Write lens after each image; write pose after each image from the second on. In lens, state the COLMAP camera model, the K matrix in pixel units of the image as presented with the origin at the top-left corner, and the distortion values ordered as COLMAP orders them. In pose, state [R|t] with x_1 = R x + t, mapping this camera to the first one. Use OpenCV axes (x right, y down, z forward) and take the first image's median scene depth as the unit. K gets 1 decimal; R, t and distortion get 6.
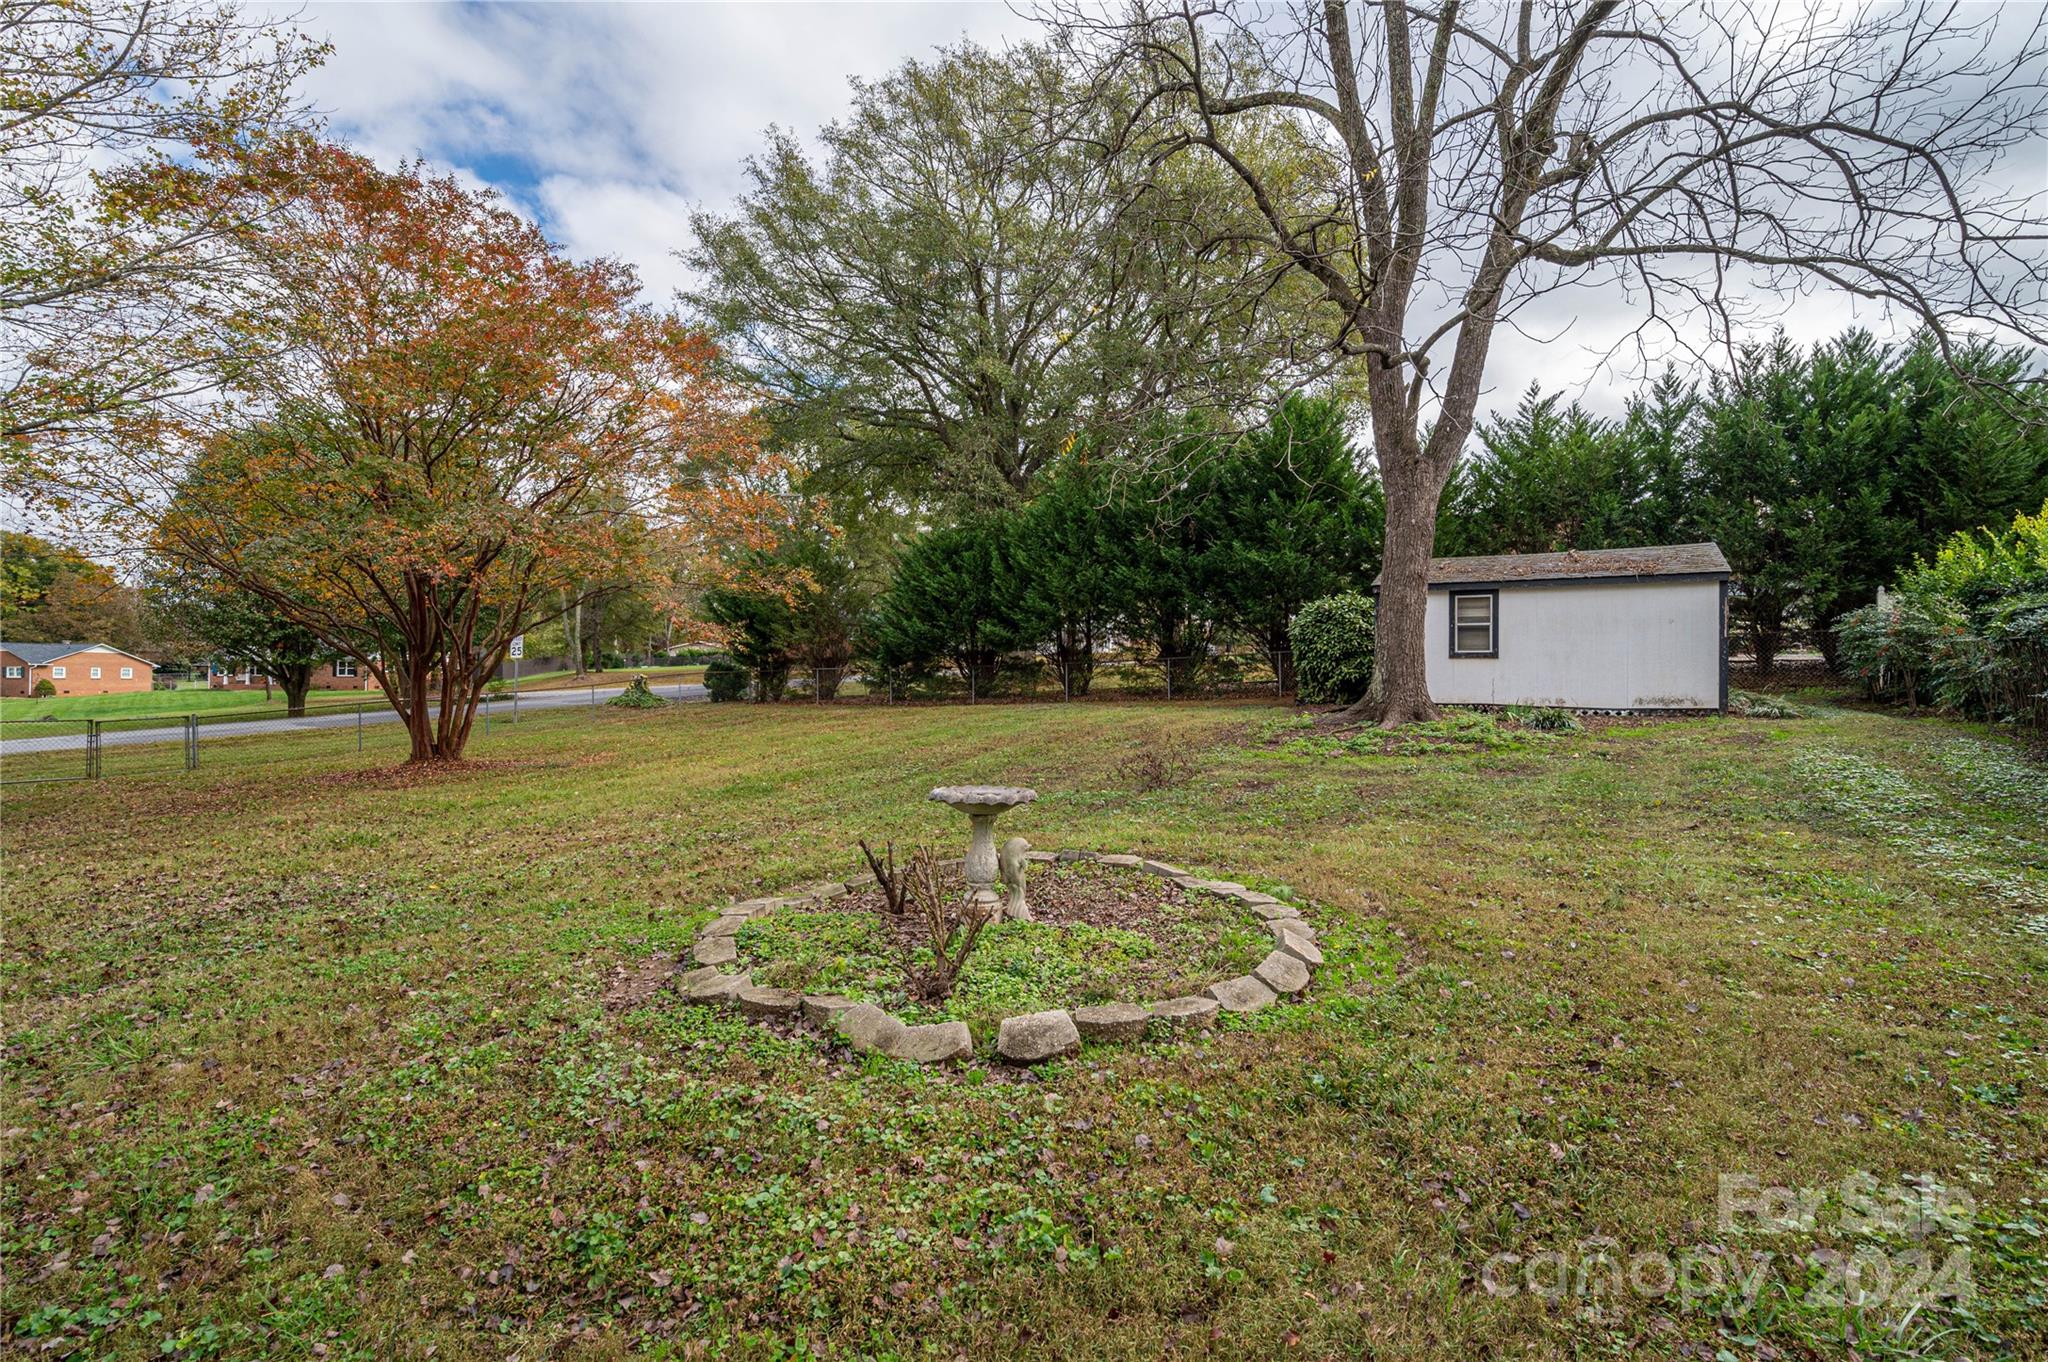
lens RADIAL K [[975.9, 0, 1022.1], [0, 975.9, 696.0], [0, 0, 1]] dist [0.004056, 0.000772]
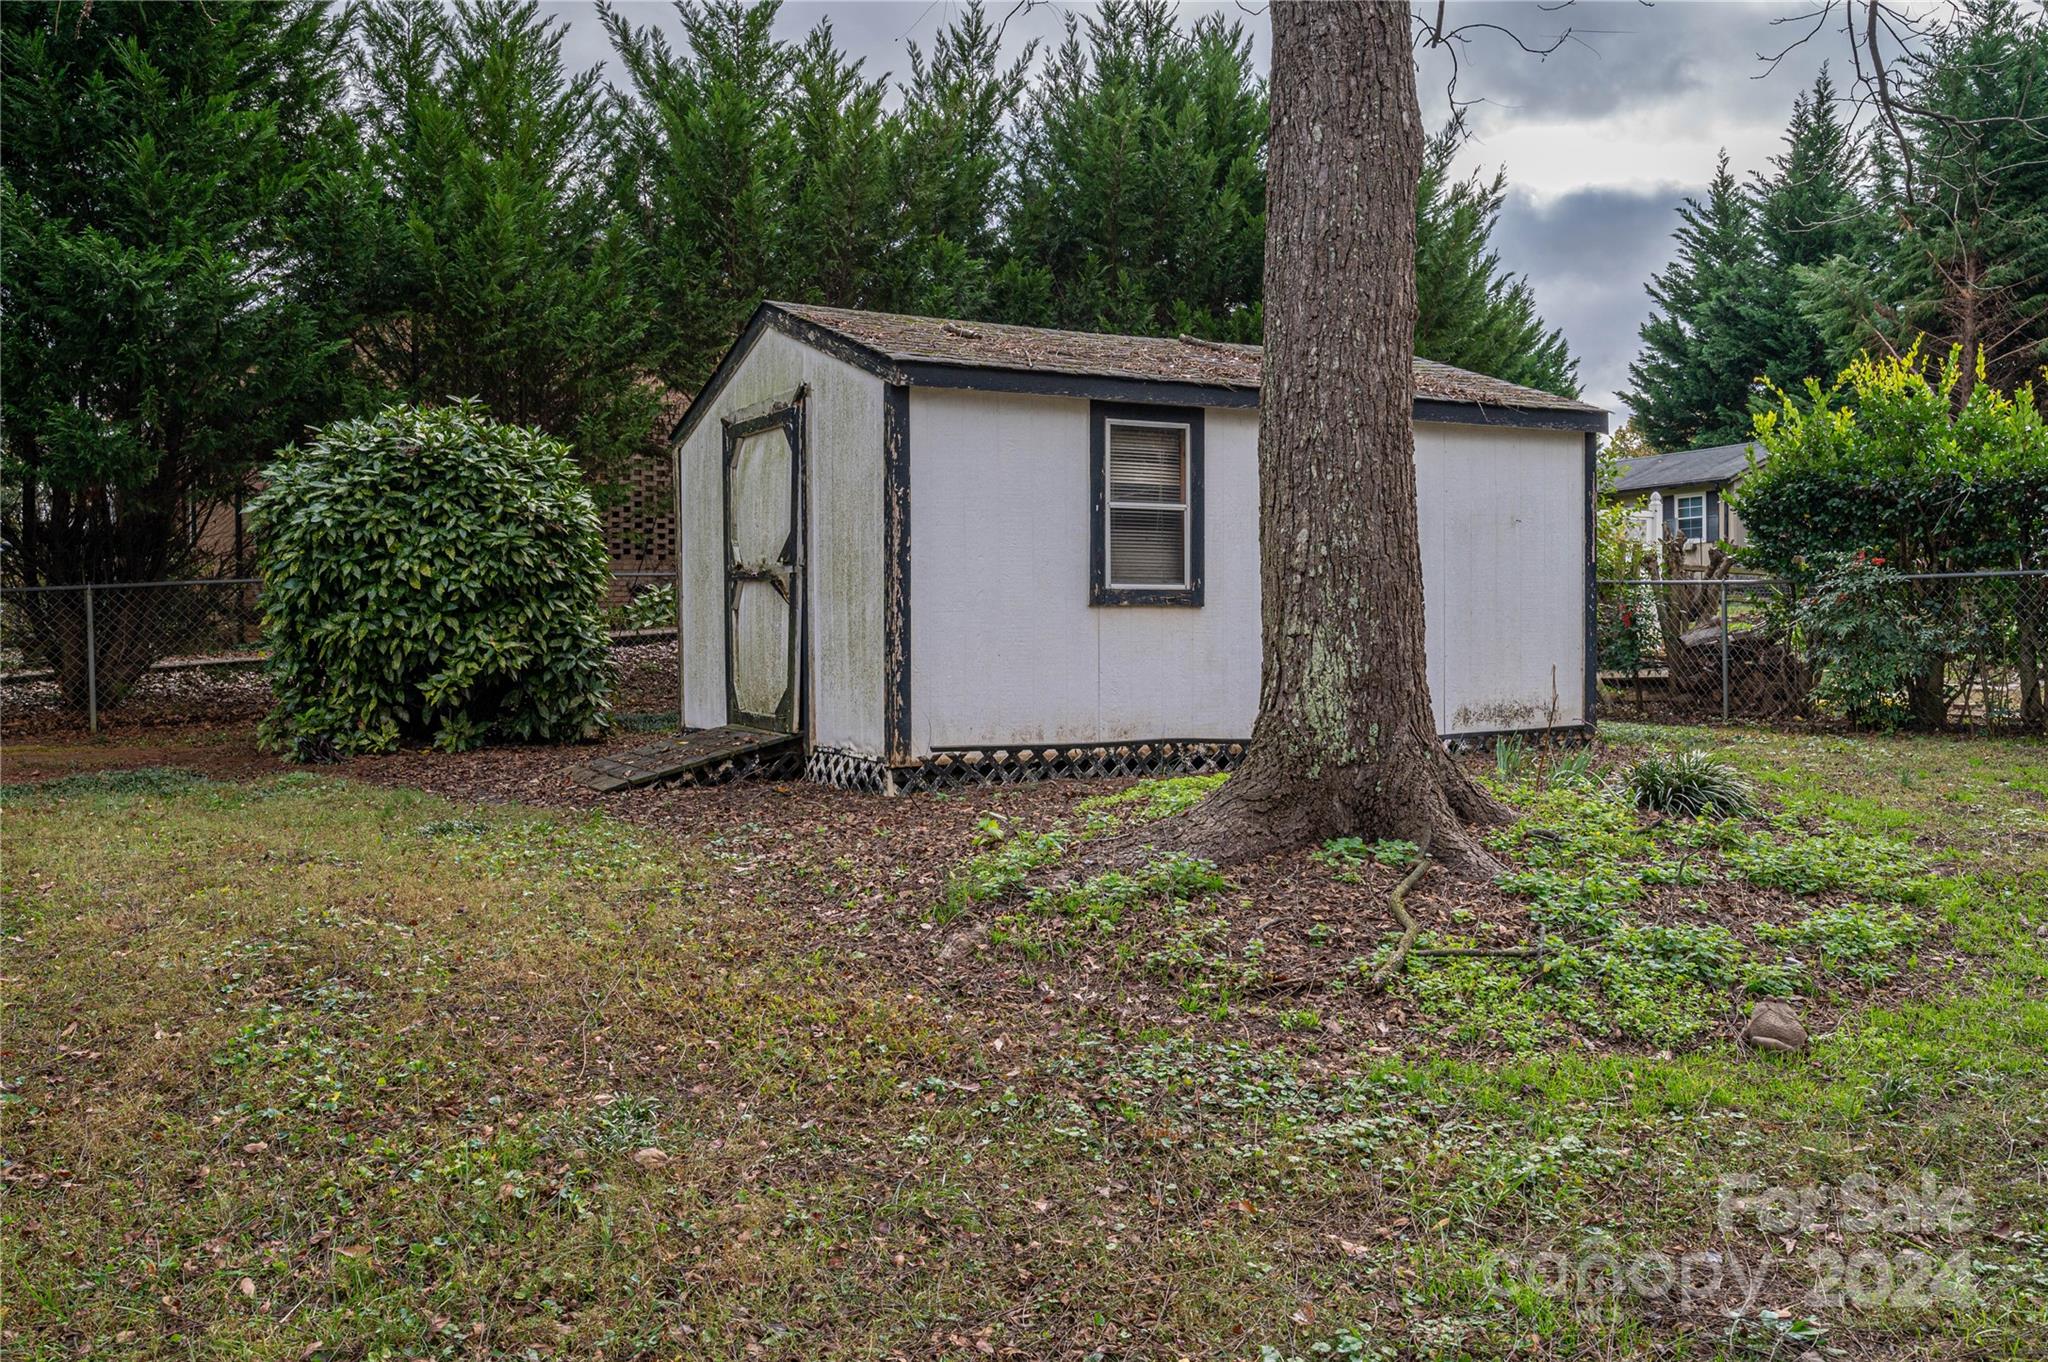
lens RADIAL K [[1773.1, 0, 1024.4], [0, 1773.1, 768.6], [0, 0, 1]] dist [-0.003116, 0.000228]
pose [[0.587754, -0.063626, 0.806534, -0.070065], [0.024779, 0.997851, 0.060661, -0.020764], [-0.808660, -0.015669, 0.588068, 0.671277]]
